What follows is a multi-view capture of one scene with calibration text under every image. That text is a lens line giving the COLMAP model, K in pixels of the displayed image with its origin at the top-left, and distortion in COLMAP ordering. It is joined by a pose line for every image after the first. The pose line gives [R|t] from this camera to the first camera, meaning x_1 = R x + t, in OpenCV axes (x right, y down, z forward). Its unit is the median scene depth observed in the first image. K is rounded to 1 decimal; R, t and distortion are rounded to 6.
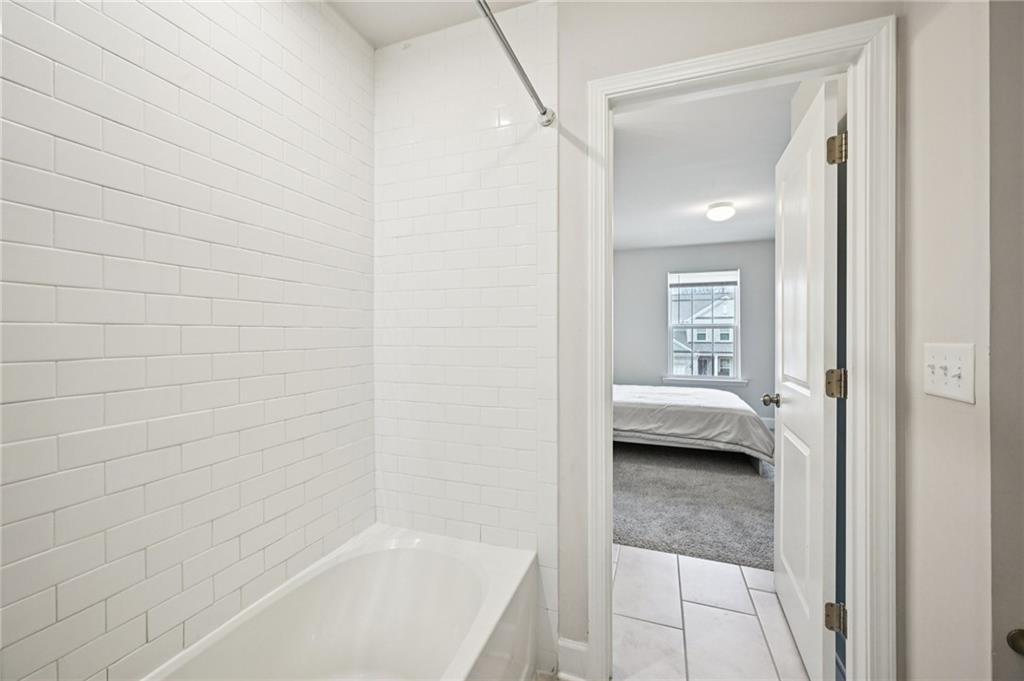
lens RADIAL K [[399.6, 0, 514.2], [0, 399.6, 336.5], [0, 0, 1]] dist [-0.001069, -0.000065]
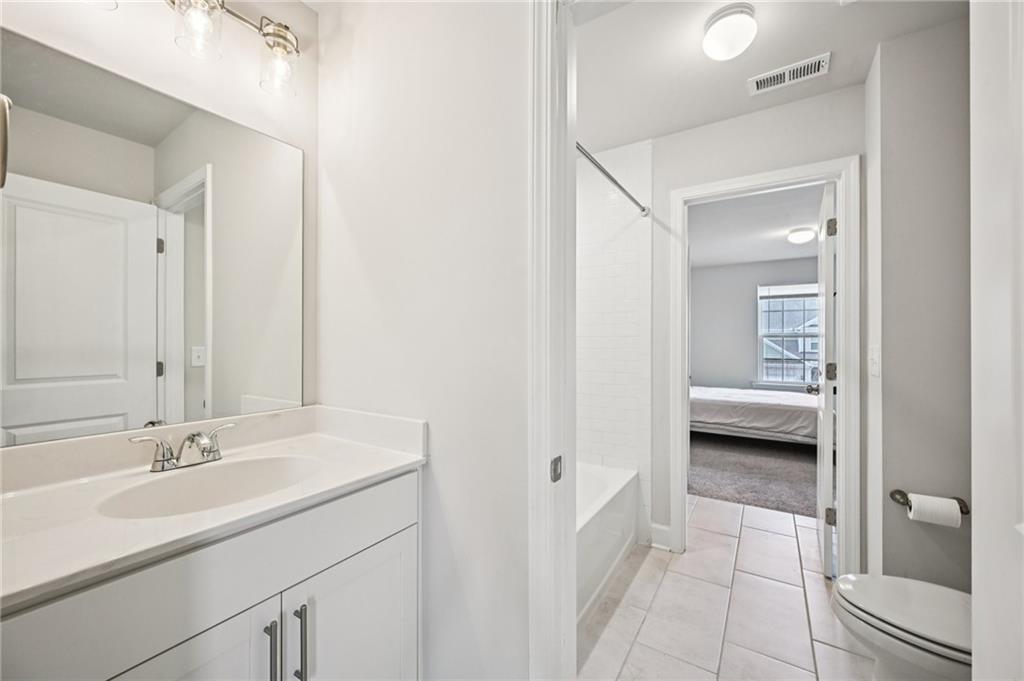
lens RADIAL K [[400.4, 0, 514.2], [0, 400.4, 343.4], [0, 0, 1]] dist [0.001028, 0.000017]
pose [[0.975964, 0.003281, -0.217908, -0.035716], [-0.004333, 0.999981, -0.004351, 0.006212], [0.217890, 0.005191, 0.975960, -0.314559]]
